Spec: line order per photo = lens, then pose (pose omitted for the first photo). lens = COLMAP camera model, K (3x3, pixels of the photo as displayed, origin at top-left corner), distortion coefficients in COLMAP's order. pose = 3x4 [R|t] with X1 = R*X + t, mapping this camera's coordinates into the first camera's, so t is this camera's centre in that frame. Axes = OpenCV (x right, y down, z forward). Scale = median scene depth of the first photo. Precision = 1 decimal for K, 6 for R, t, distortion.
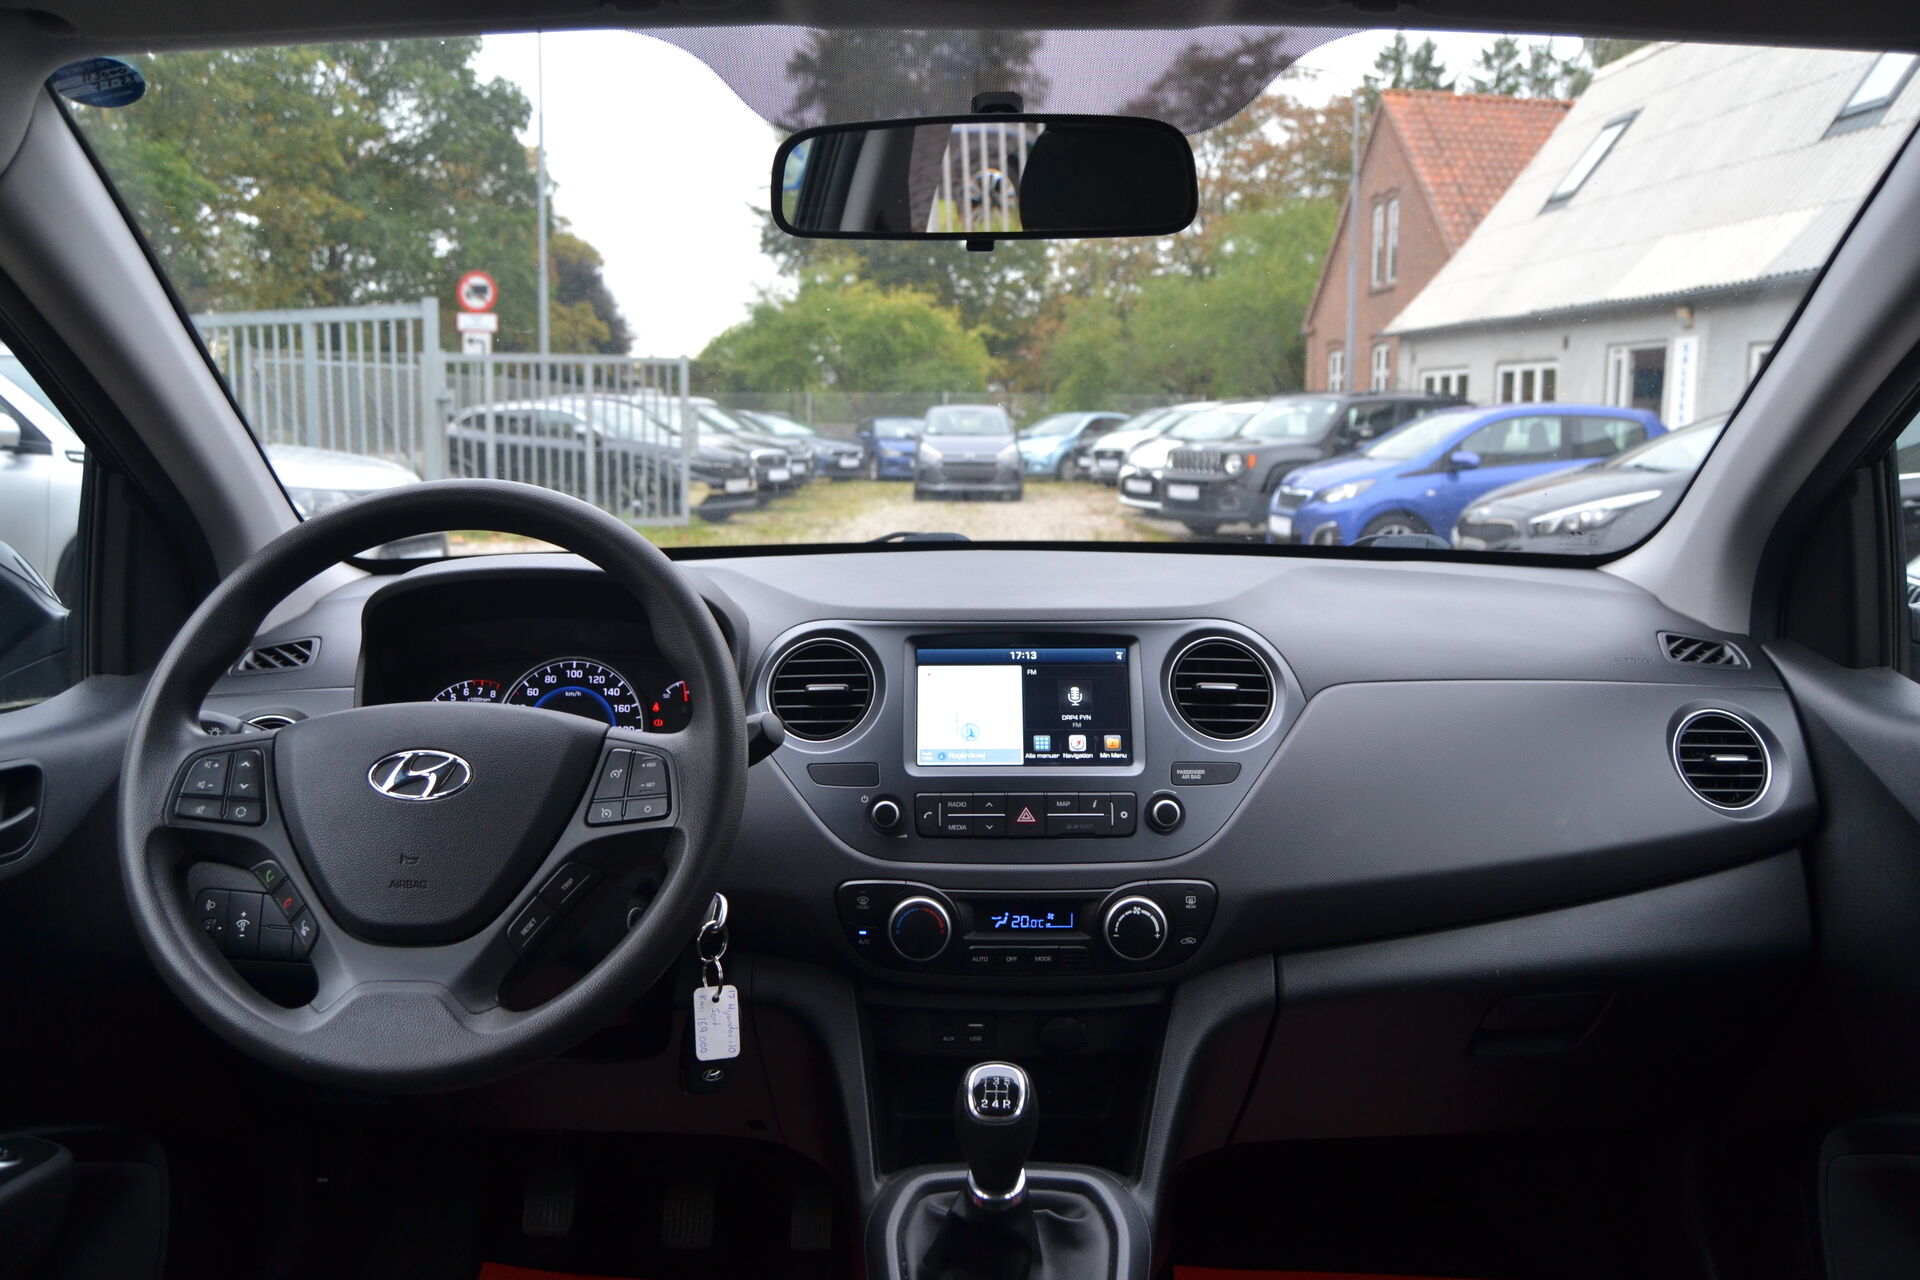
lens RADIAL K [[1494.1, 0, 960.0], [0, 1494.1, 640.0], [0, 0, 1]] dist [-0.085168, 0.013499]
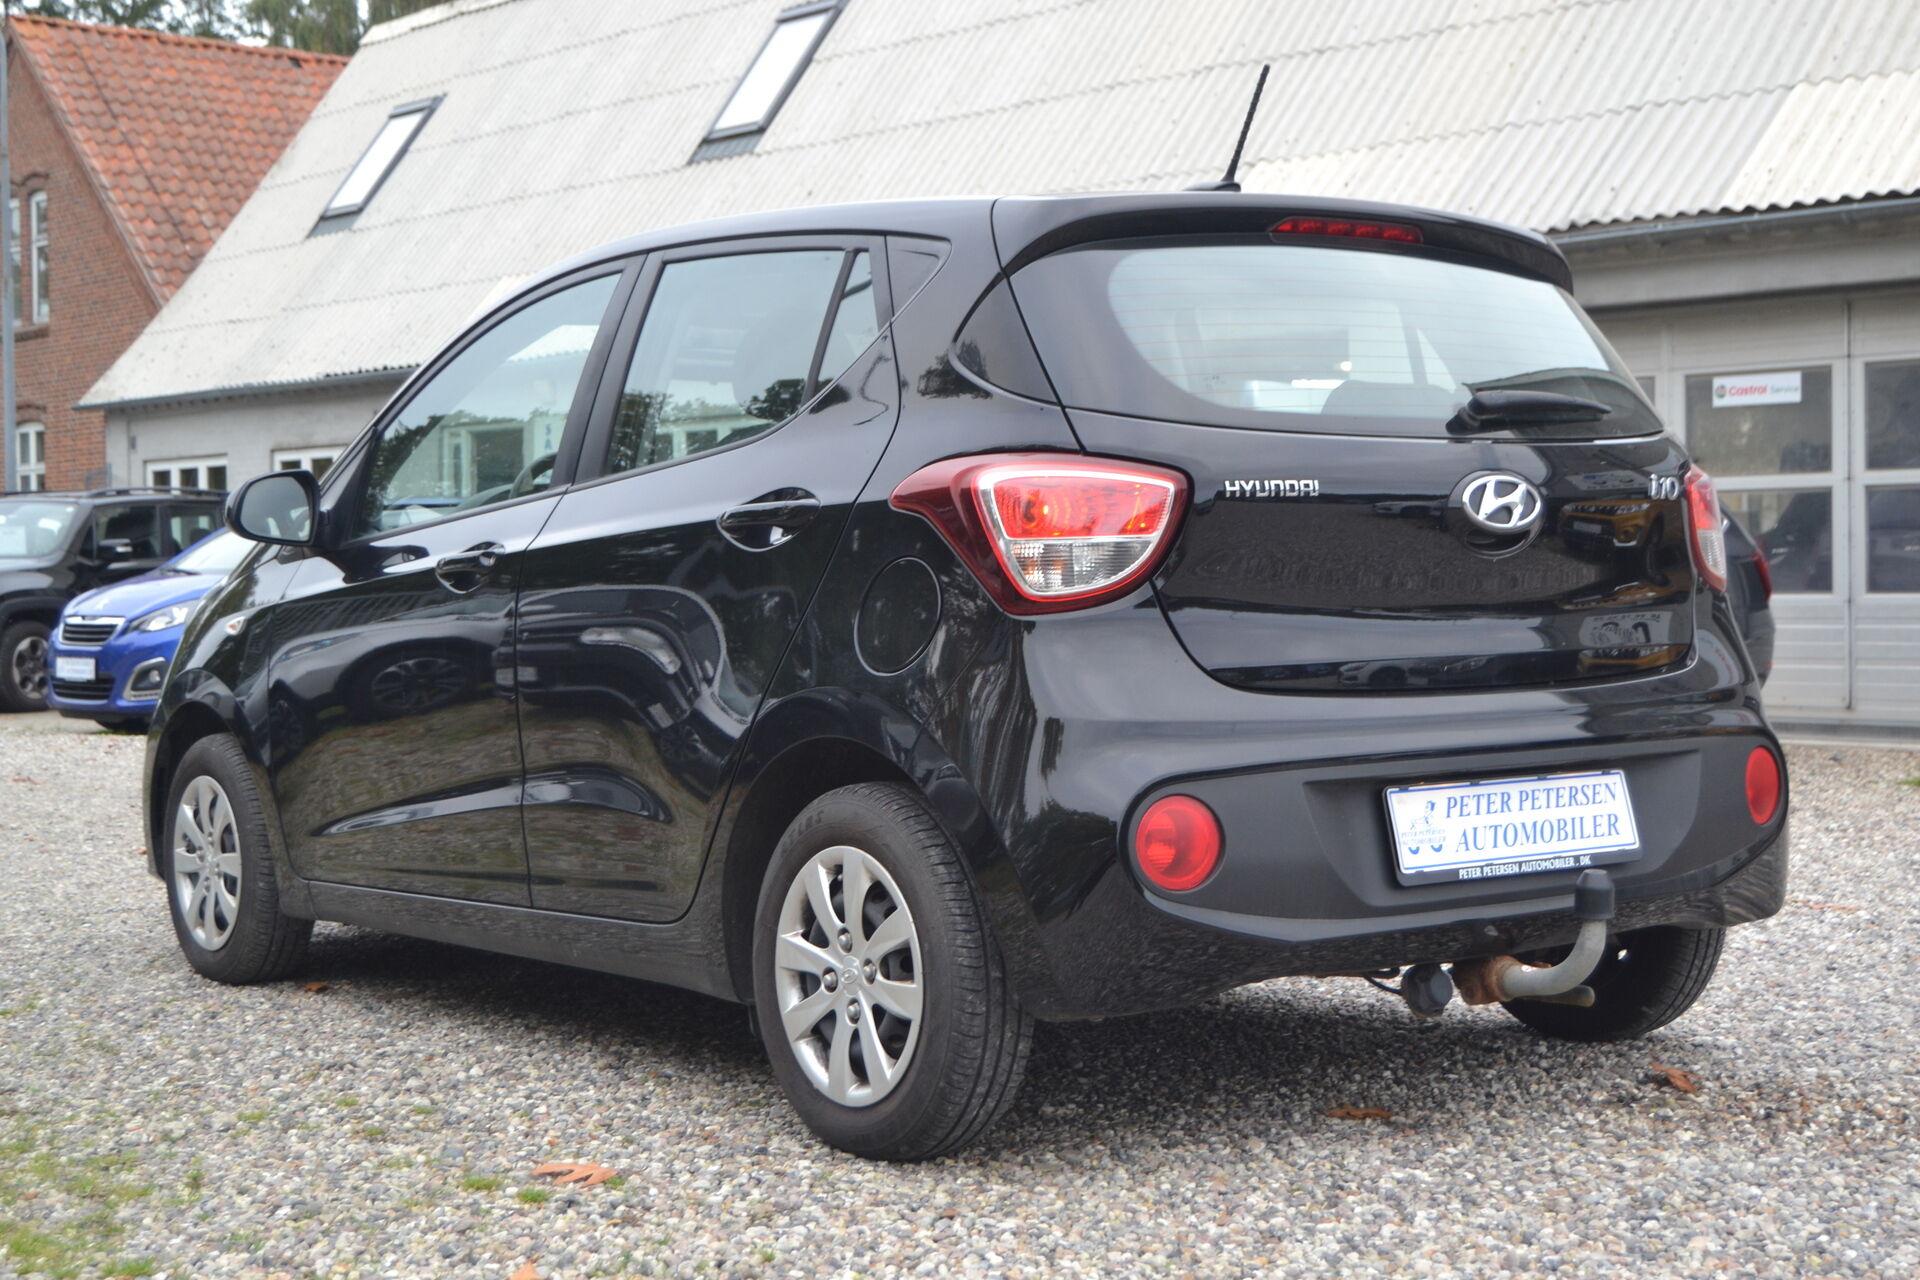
lens RADIAL K [[2985.7, 0, 960.0], [0, 2985.7, 640.0], [0, 0, 1]] dist [-0.091215, 0.195828]
pose [[0.797193, -0.027988, 0.603076, -0.411179], [0.102693, 0.990654, -0.089773, 0.109126], [-0.594927, 0.133498, 0.792616, -0.523105]]
